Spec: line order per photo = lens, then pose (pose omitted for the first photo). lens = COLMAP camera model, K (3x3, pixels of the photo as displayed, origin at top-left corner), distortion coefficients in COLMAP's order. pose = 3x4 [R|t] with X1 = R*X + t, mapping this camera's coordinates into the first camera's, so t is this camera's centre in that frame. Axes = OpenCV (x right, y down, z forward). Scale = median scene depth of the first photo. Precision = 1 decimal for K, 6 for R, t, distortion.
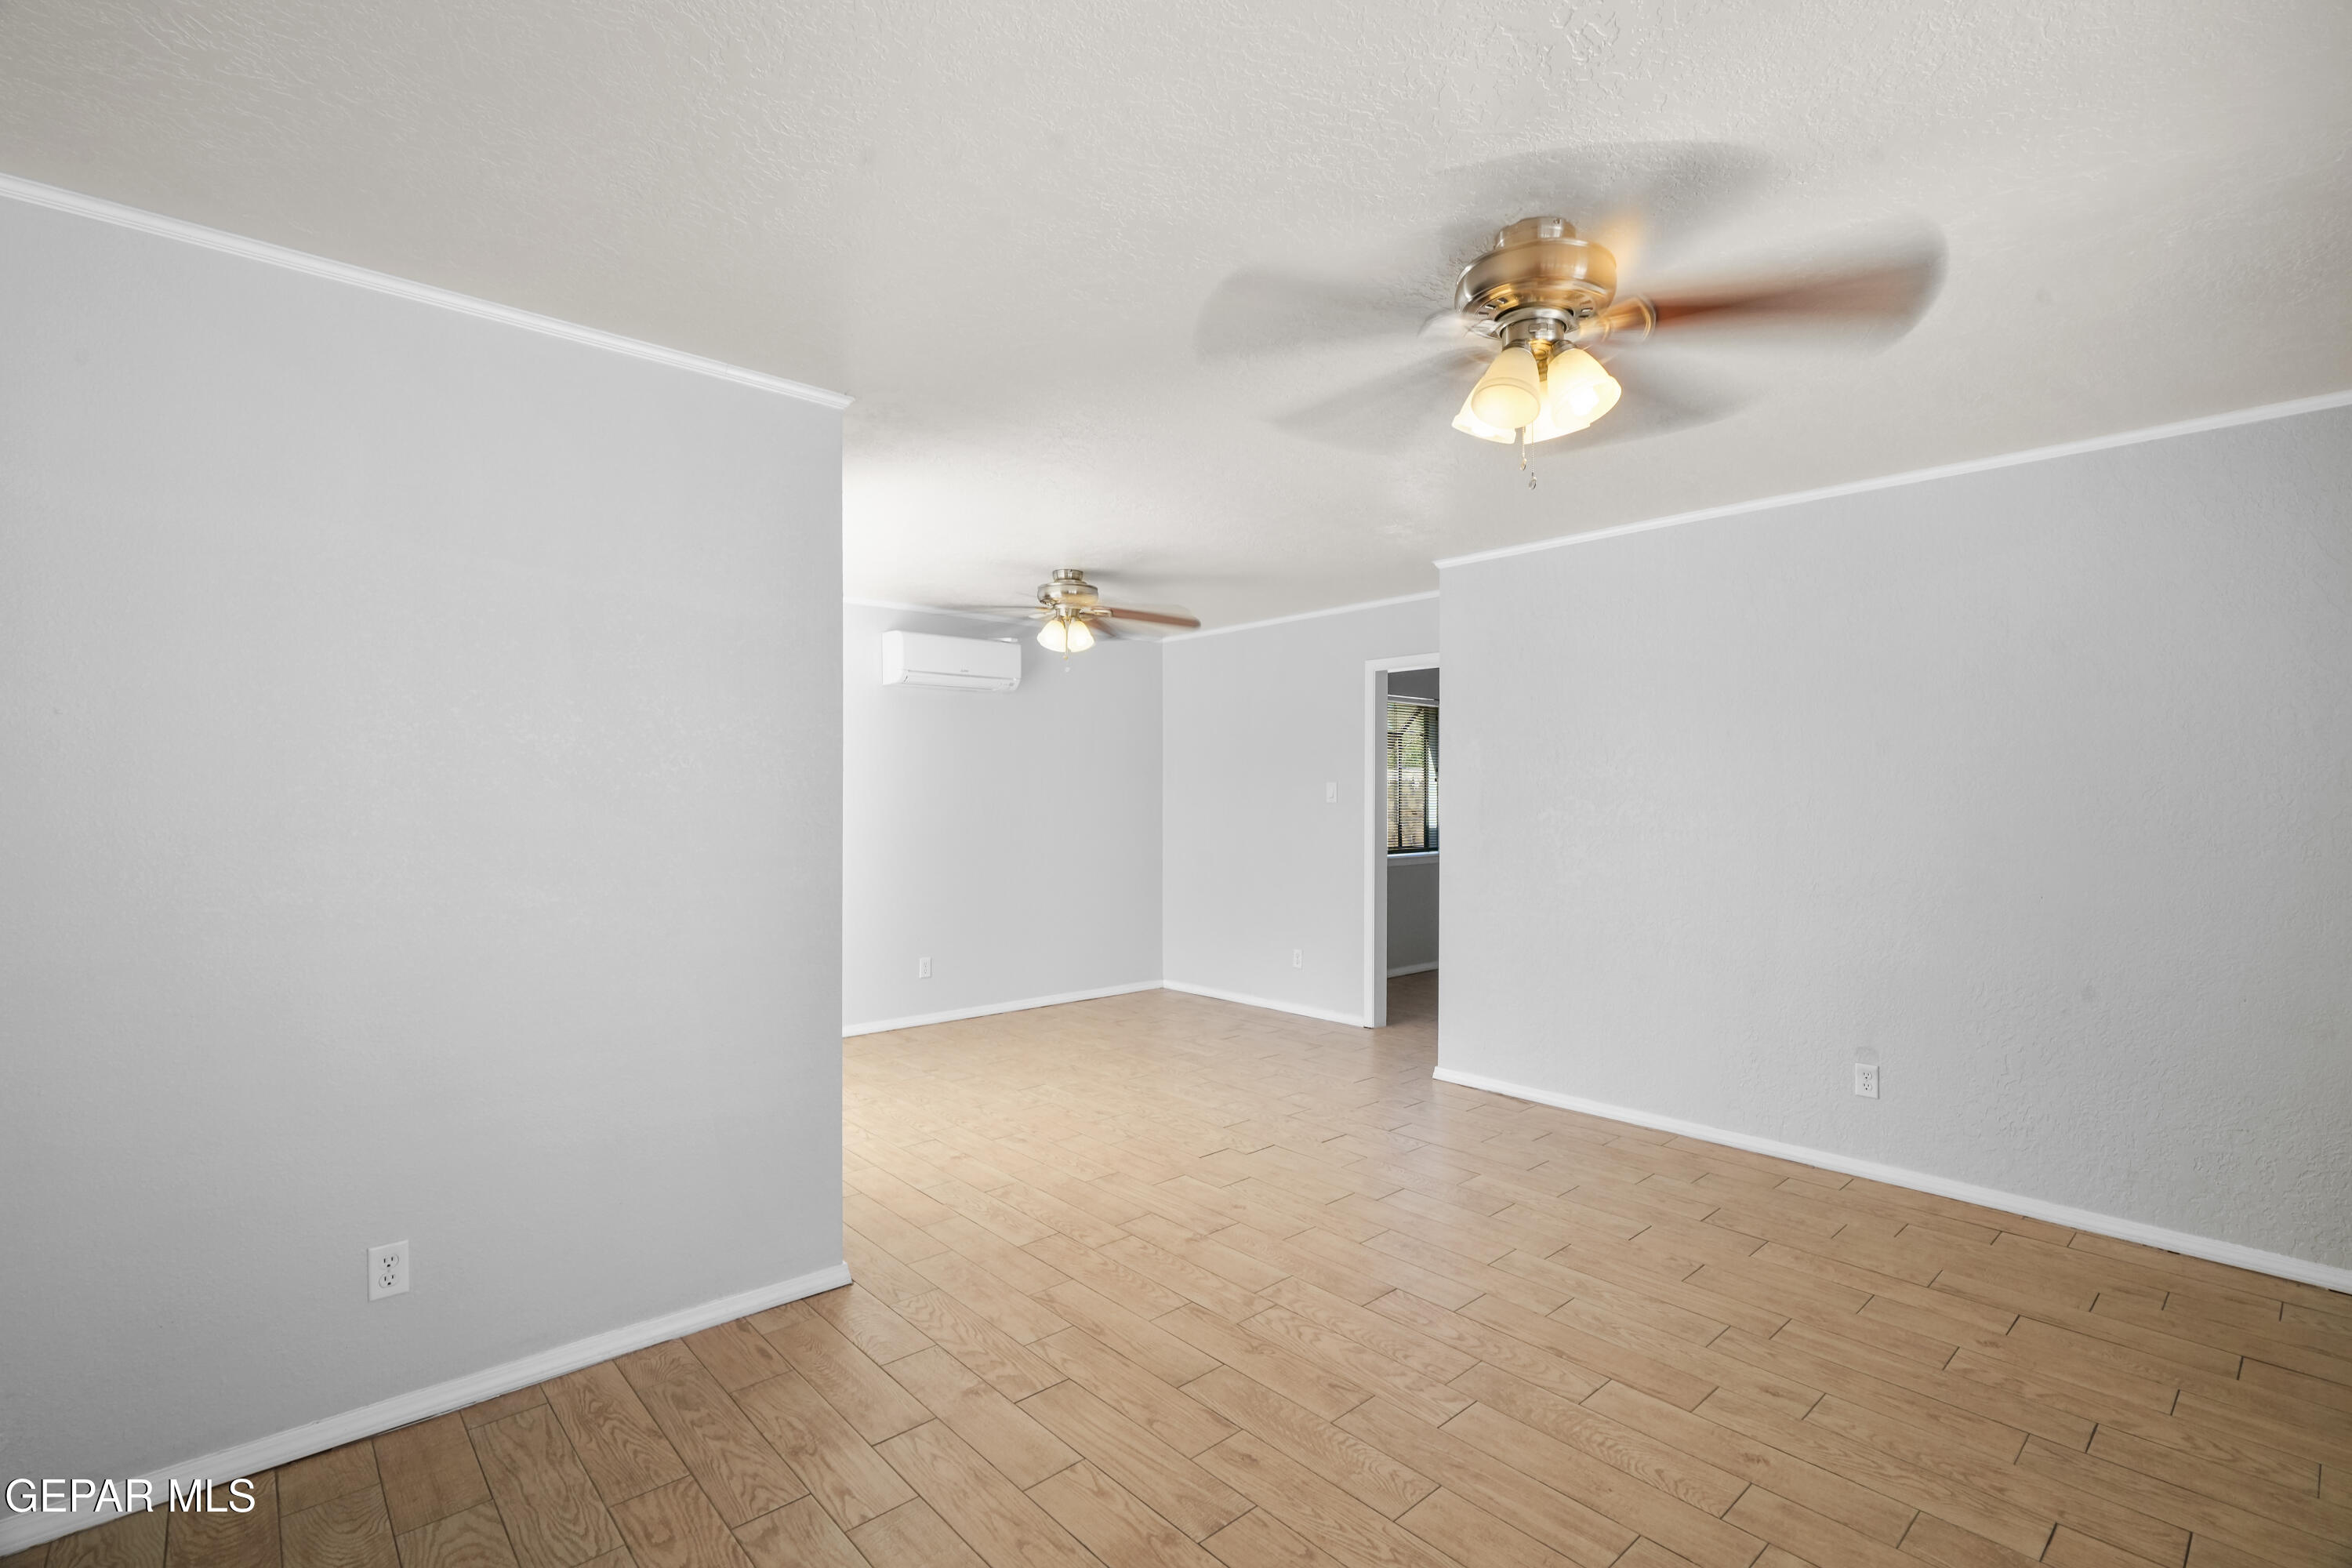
lens RADIAL K [[1063.5, 0, 1177.1], [0, 1063.5, 787.2], [0, 0, 1]] dist [-0.011426, 0.000557]
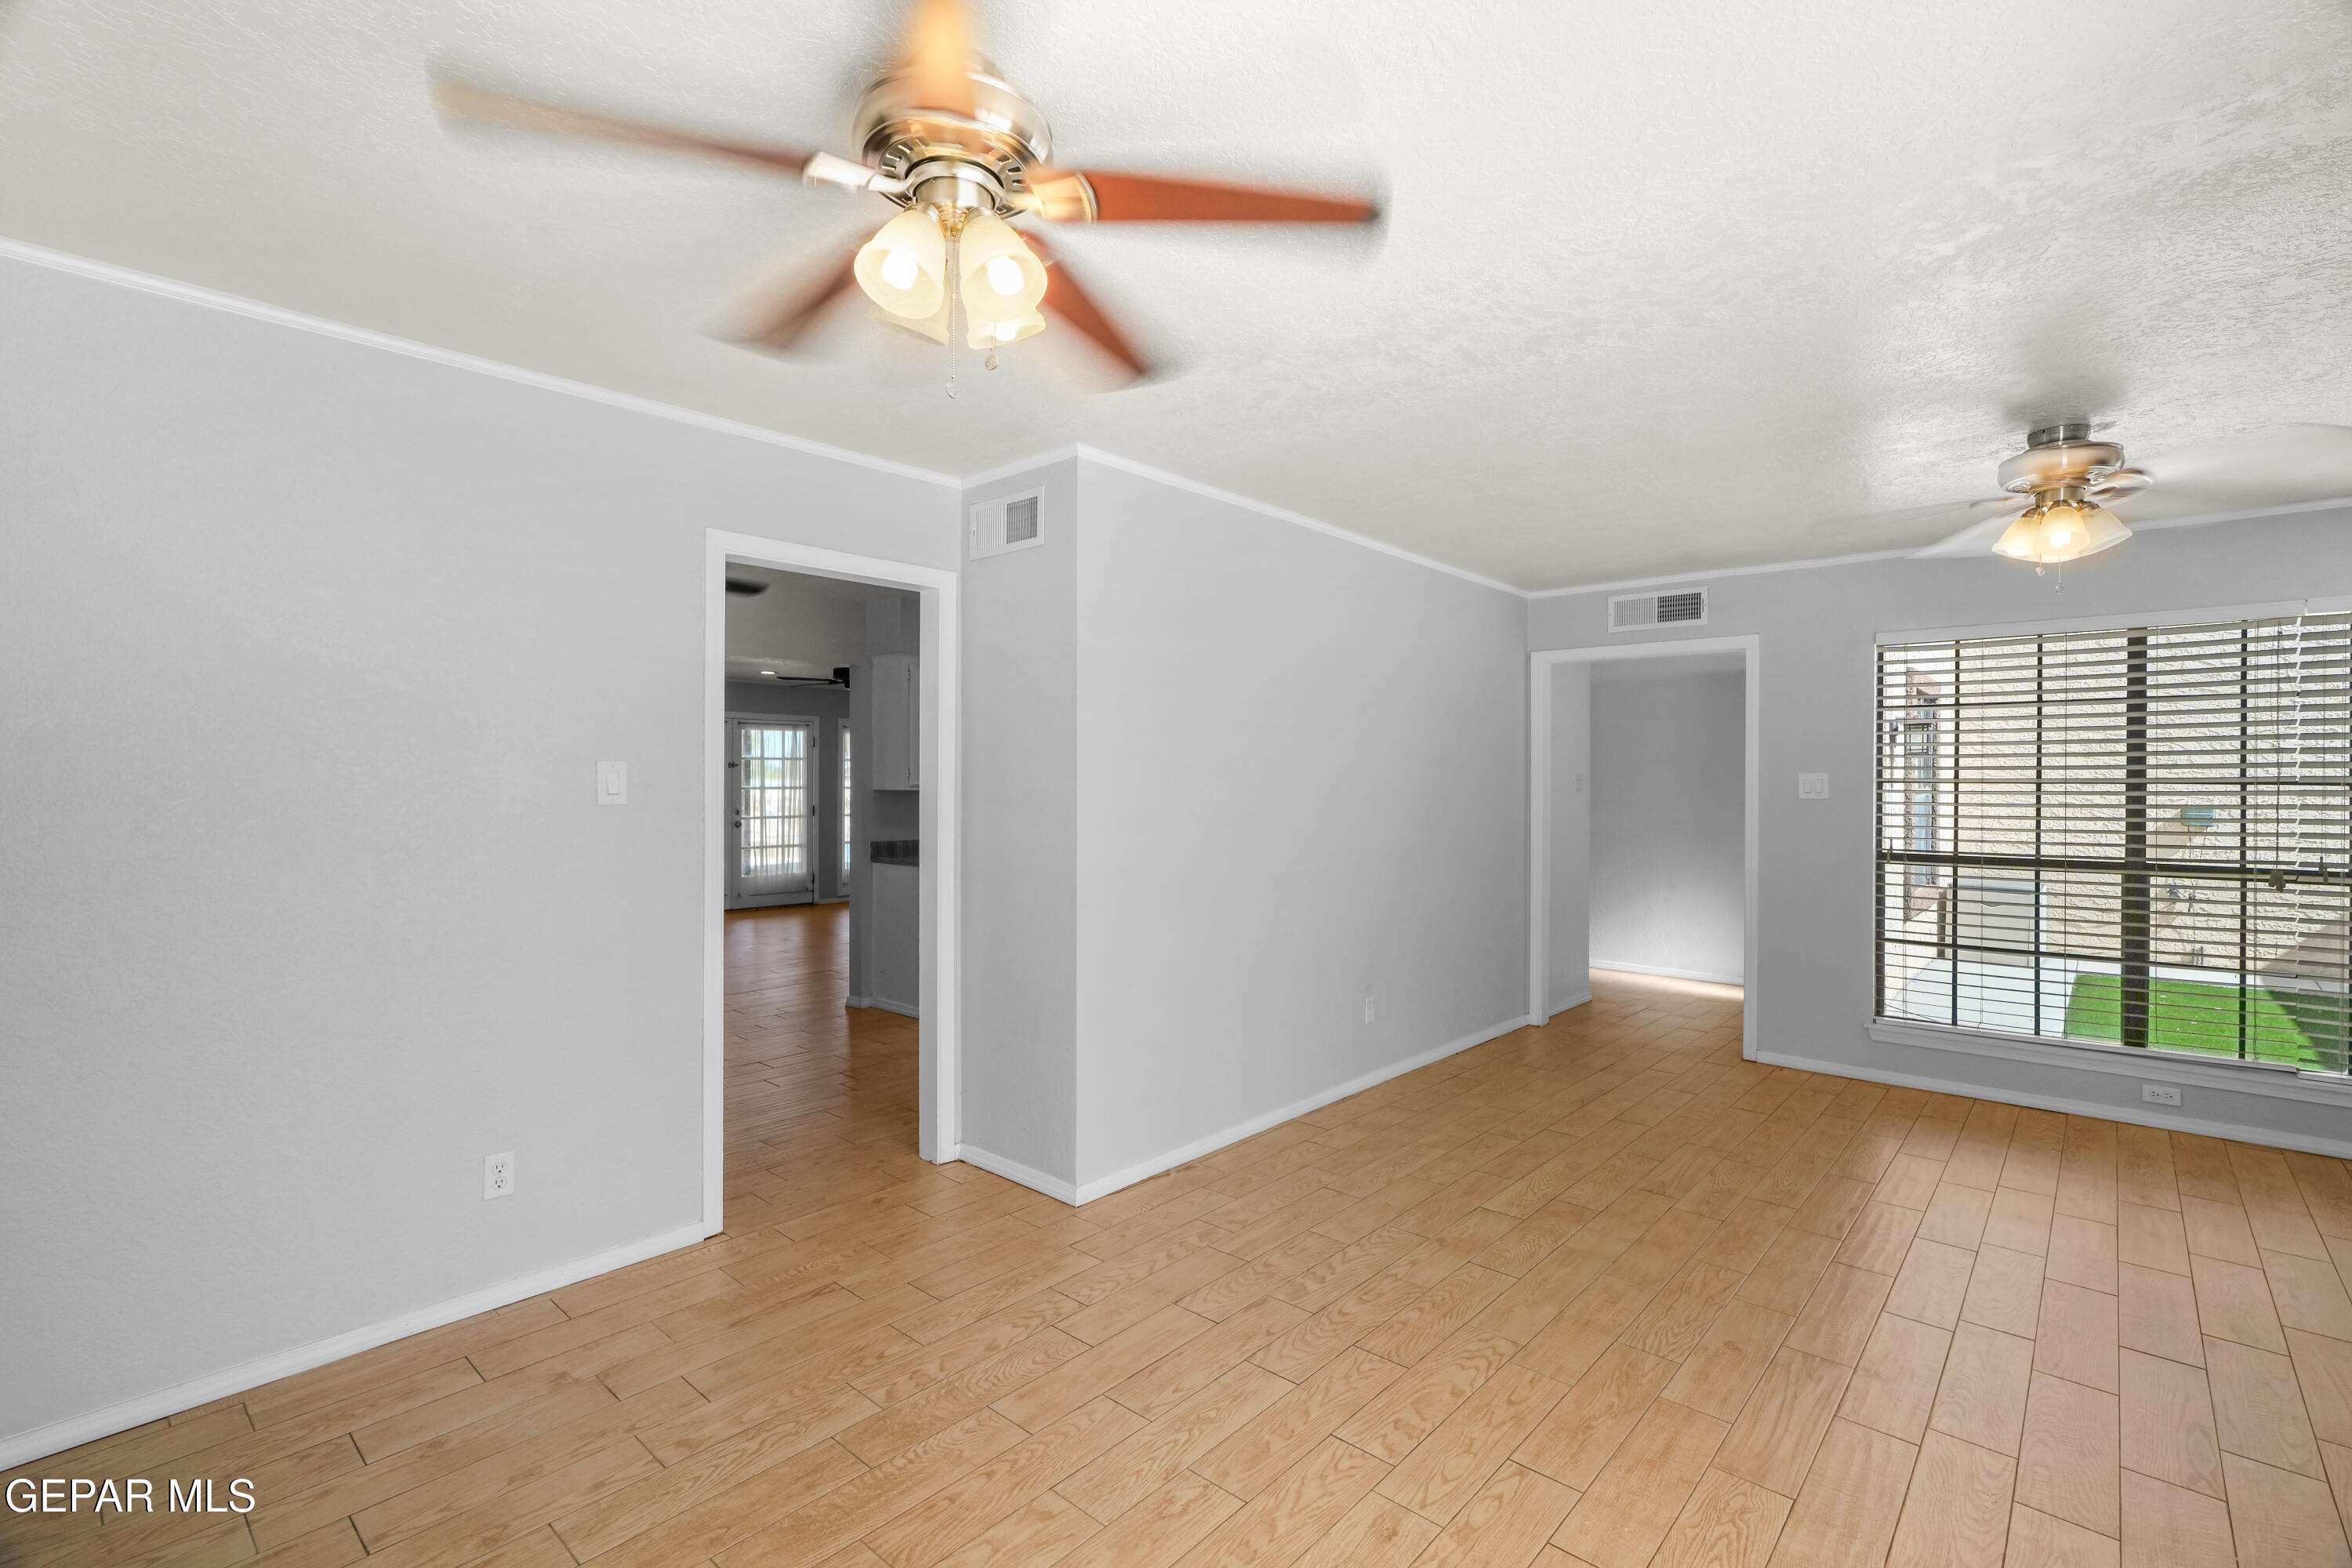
lens RADIAL K [[1063.5, 0, 1166.1], [0, 1063.5, 774.6], [0, 0, 1]] dist [-0.011426, 0.000557]
pose [[-0.109776, 0.005277, 0.993942, -0.570707], [-0.009325, 0.999936, -0.006339, 0.005472], [-0.993913, -0.009964, -0.109720, 1.335953]]
